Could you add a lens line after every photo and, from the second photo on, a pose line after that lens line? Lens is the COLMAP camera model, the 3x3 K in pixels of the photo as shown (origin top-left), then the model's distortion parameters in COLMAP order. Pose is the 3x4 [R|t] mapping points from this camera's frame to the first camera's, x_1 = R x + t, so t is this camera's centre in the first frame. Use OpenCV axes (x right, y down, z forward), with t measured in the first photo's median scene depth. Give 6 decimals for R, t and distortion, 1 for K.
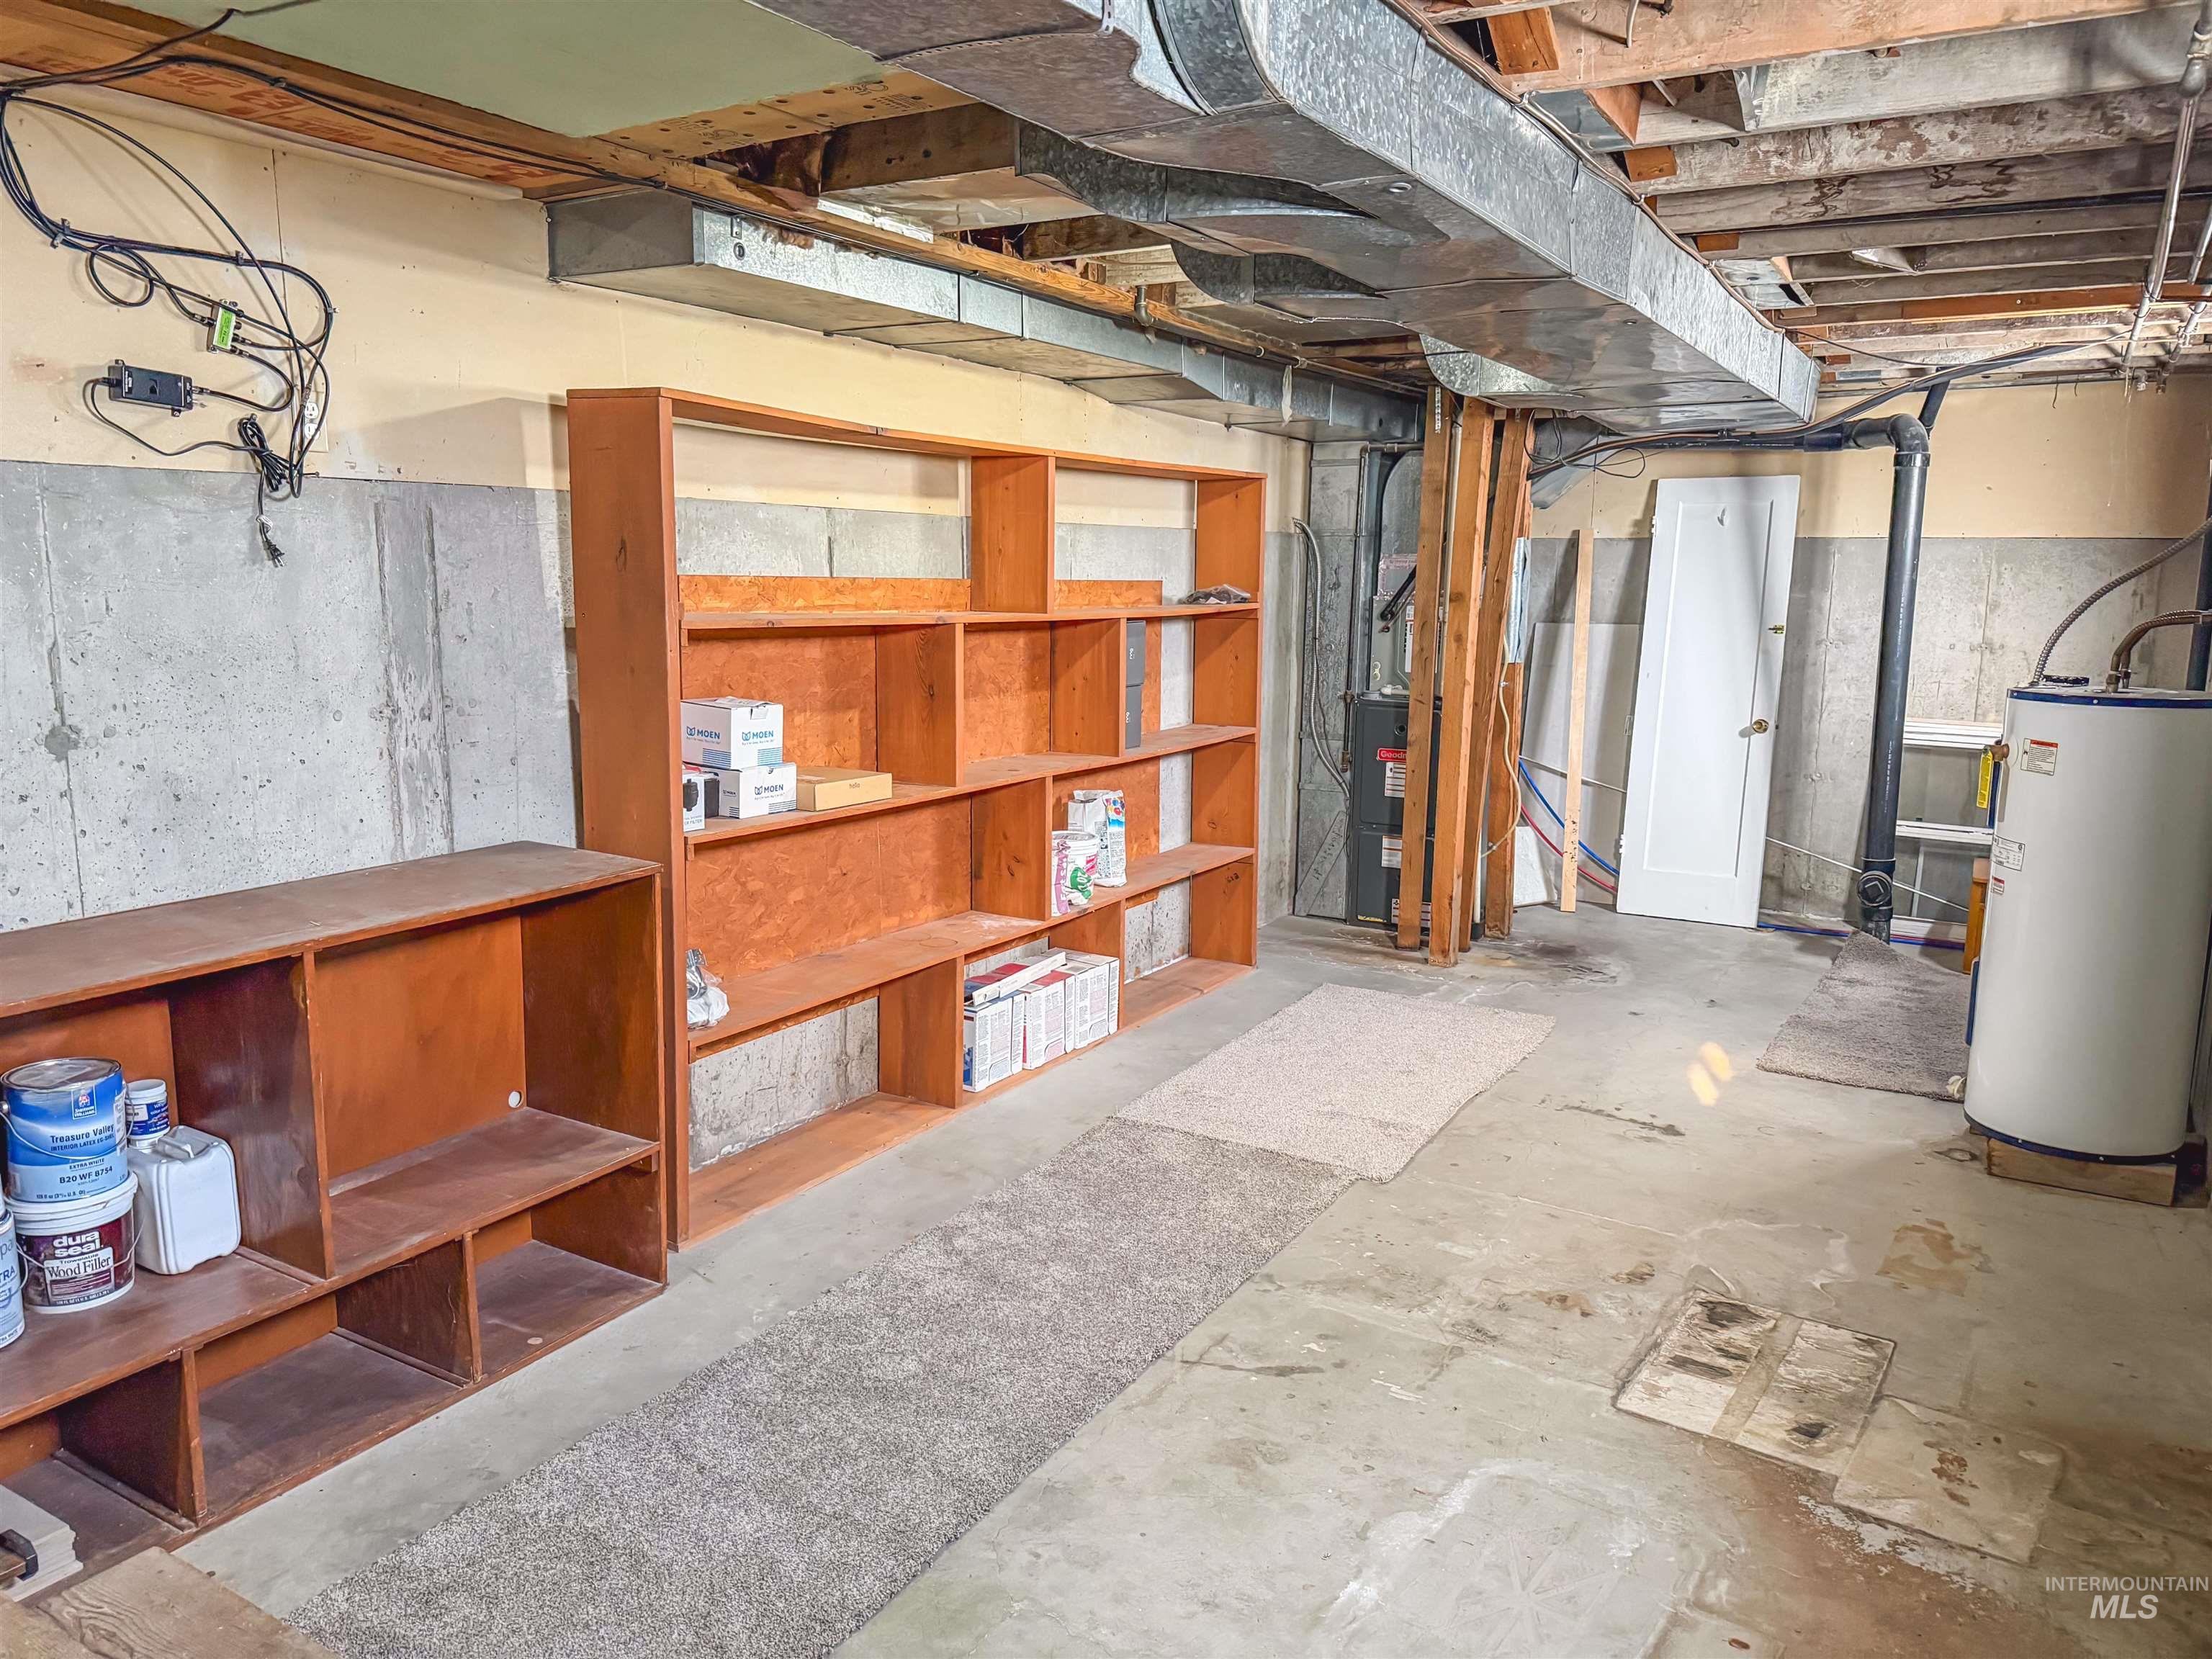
lens RADIAL K [[1562.2, 0, 1098.7], [0, 1562.2, 825.2], [0, 0, 1]] dist [0.056013, -0.076768]
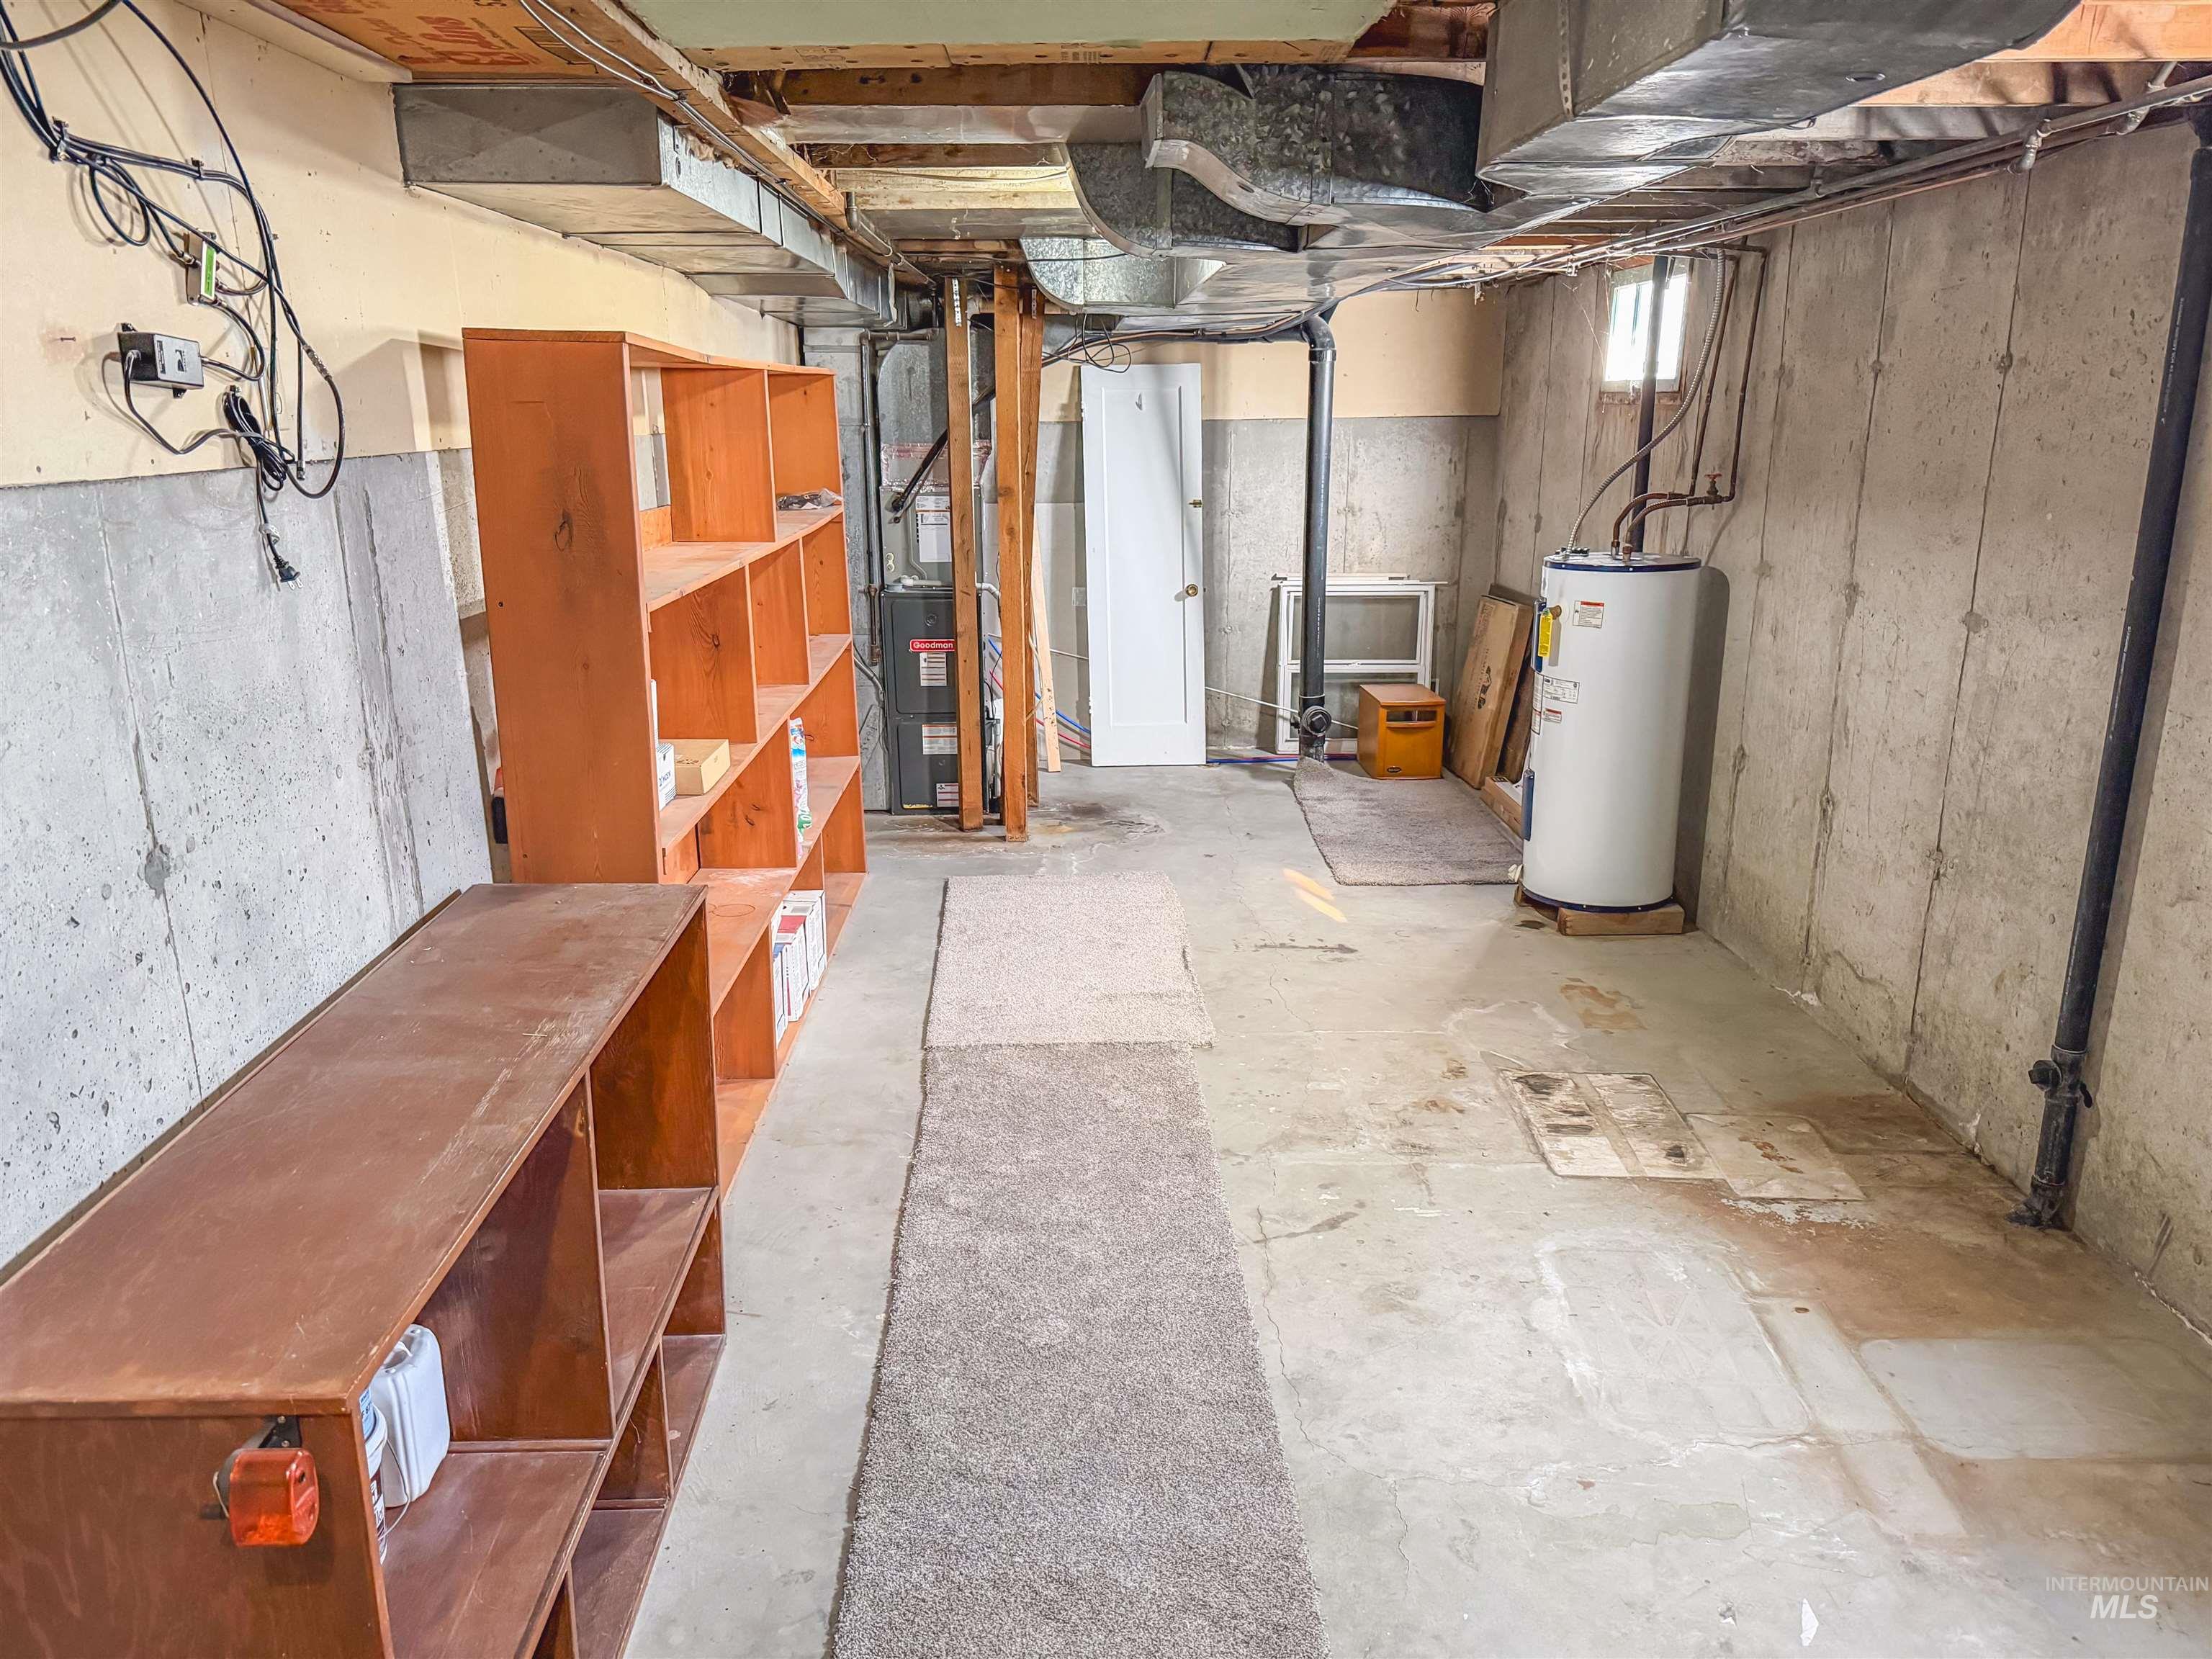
lens RADIAL K [[1562.2, 0, 1098.1], [0, 1562.2, 830.5], [0, 0, 1]] dist [0.056013, -0.076768]
pose [[0.842428, -0.157418, 0.515300, -0.498272], [0.103858, 0.985876, 0.131383, -0.090625], [-0.528704, -0.057163, 0.846879, 0.122045]]
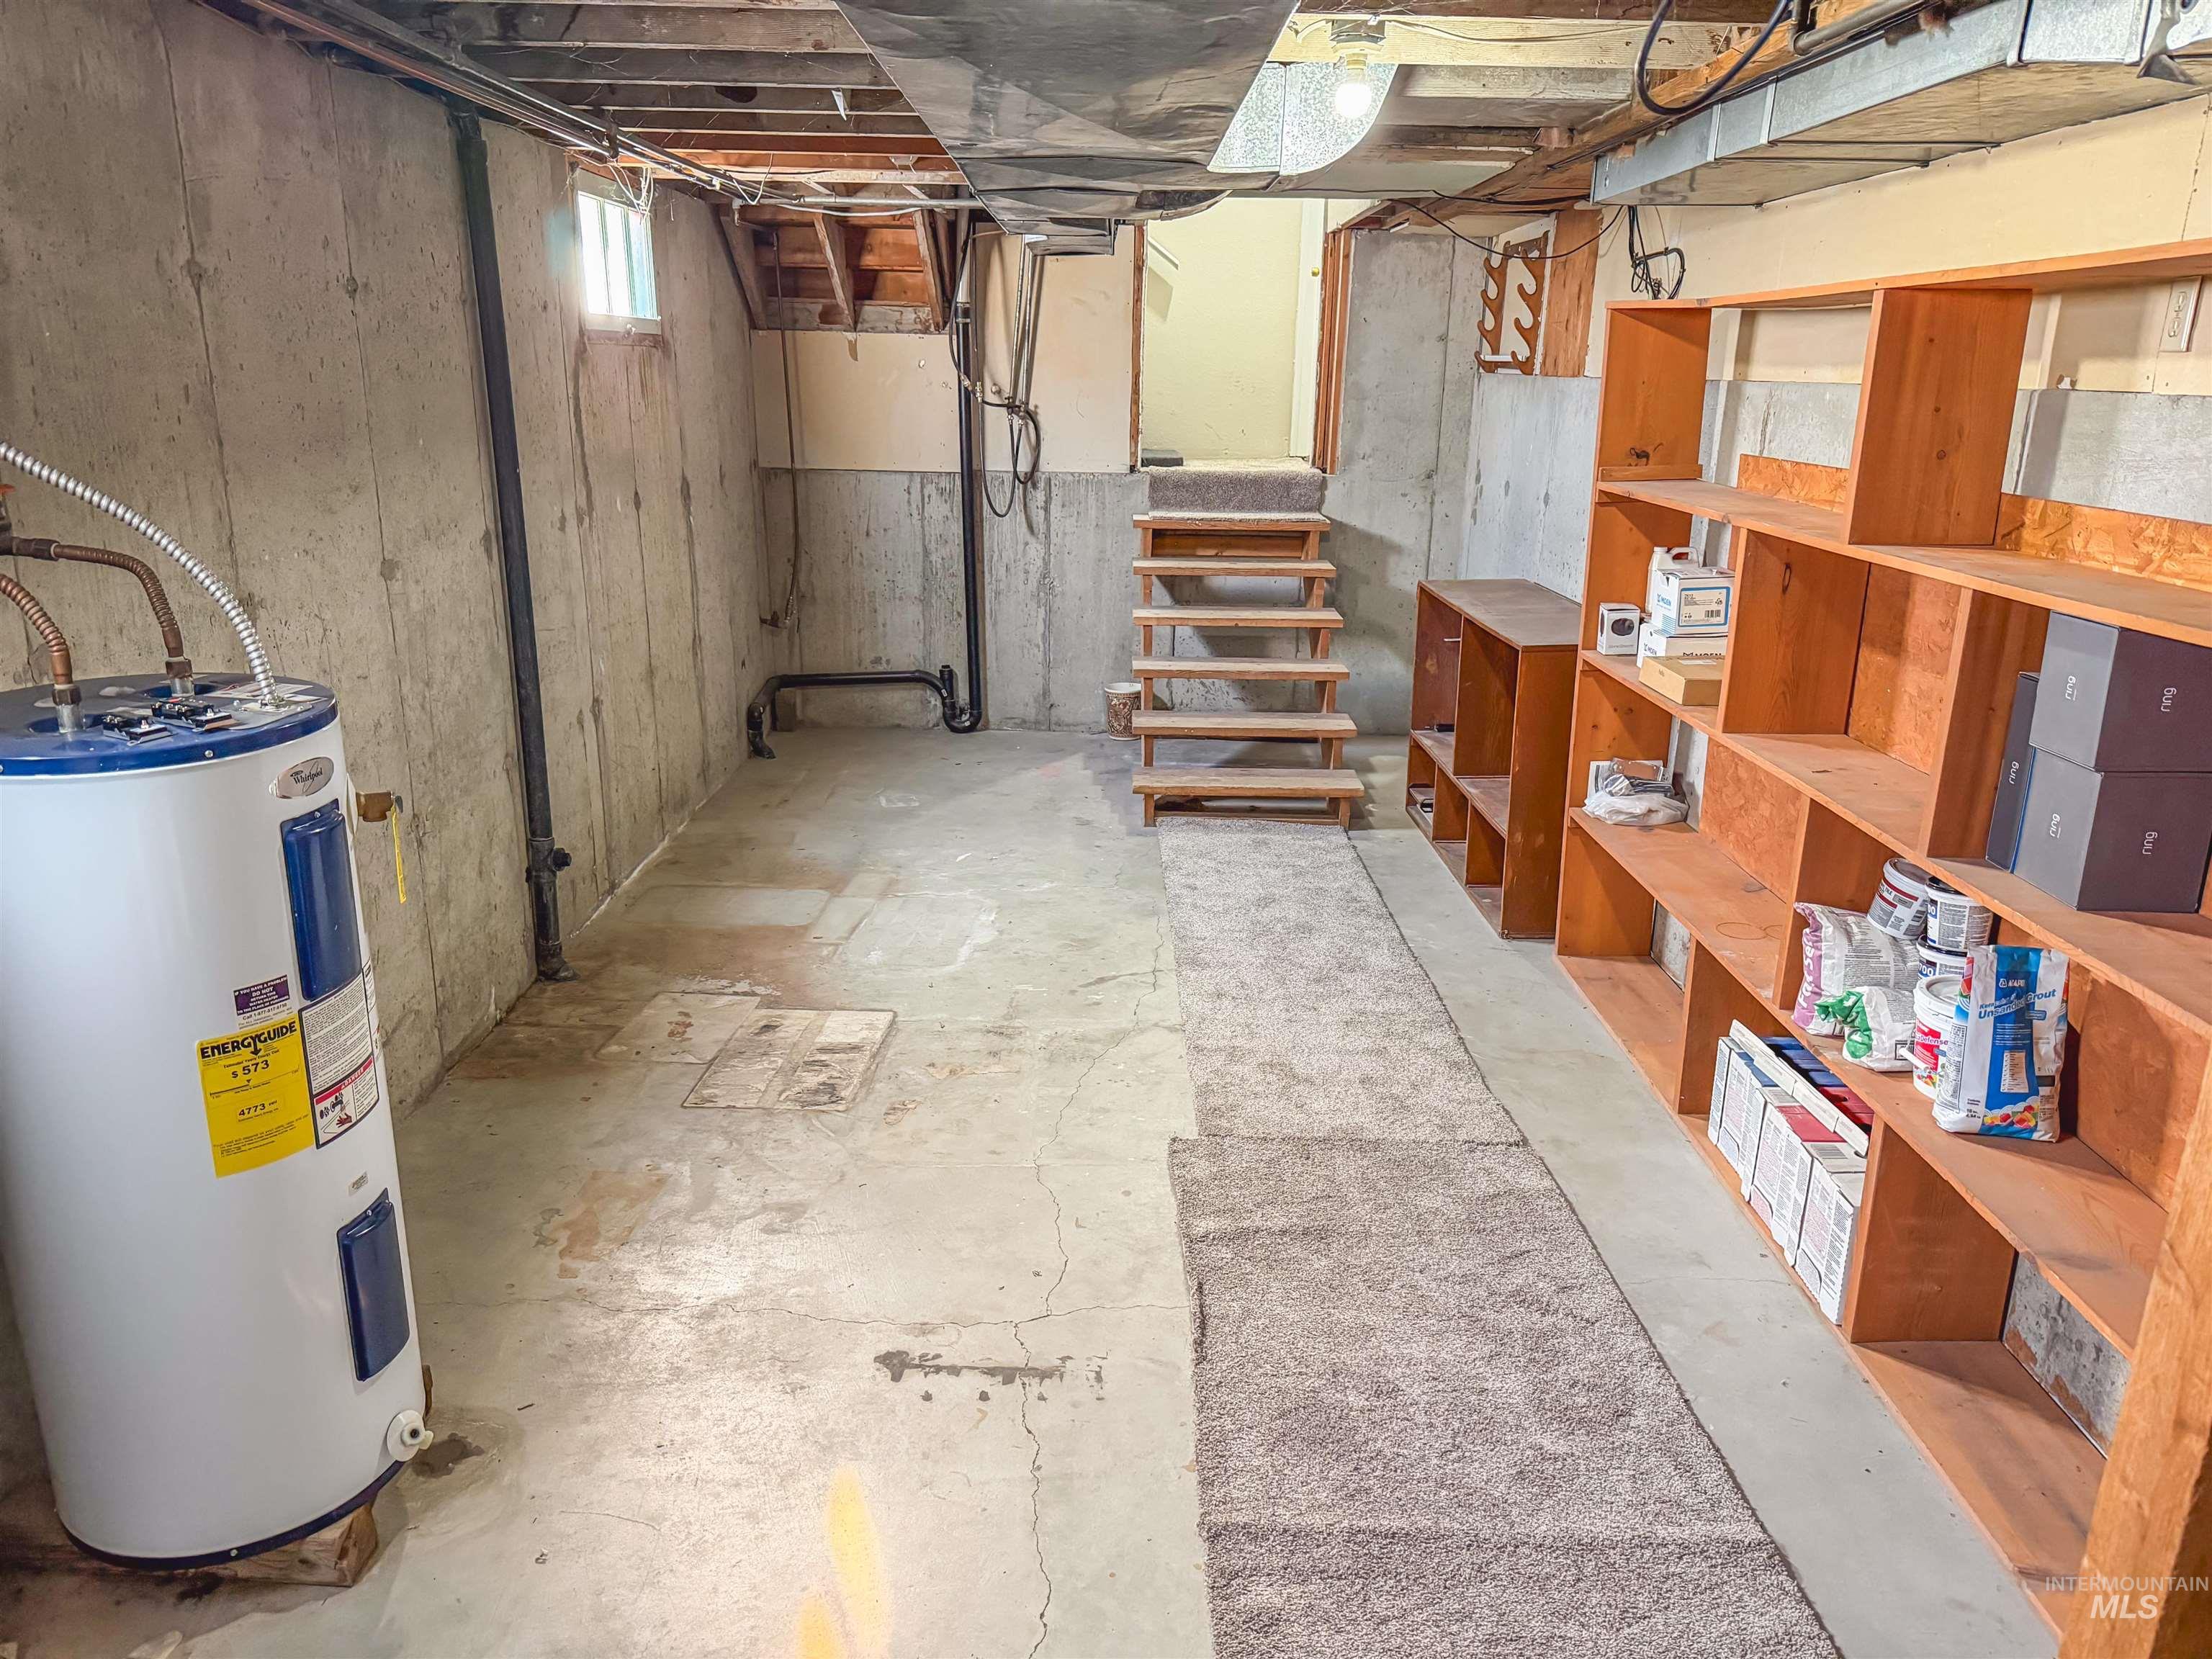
lens RADIAL K [[1562.2, 0, 1151.0], [0, 1562.2, 855.0], [0, 0, 1]] dist [0.056013, -0.076768]
pose [[-0.843344, 0.137163, -0.519574, 0.732949], [-0.113281, 0.899771, 0.421403, -0.345434], [0.525298, 0.414245, -0.743278, 1.825214]]
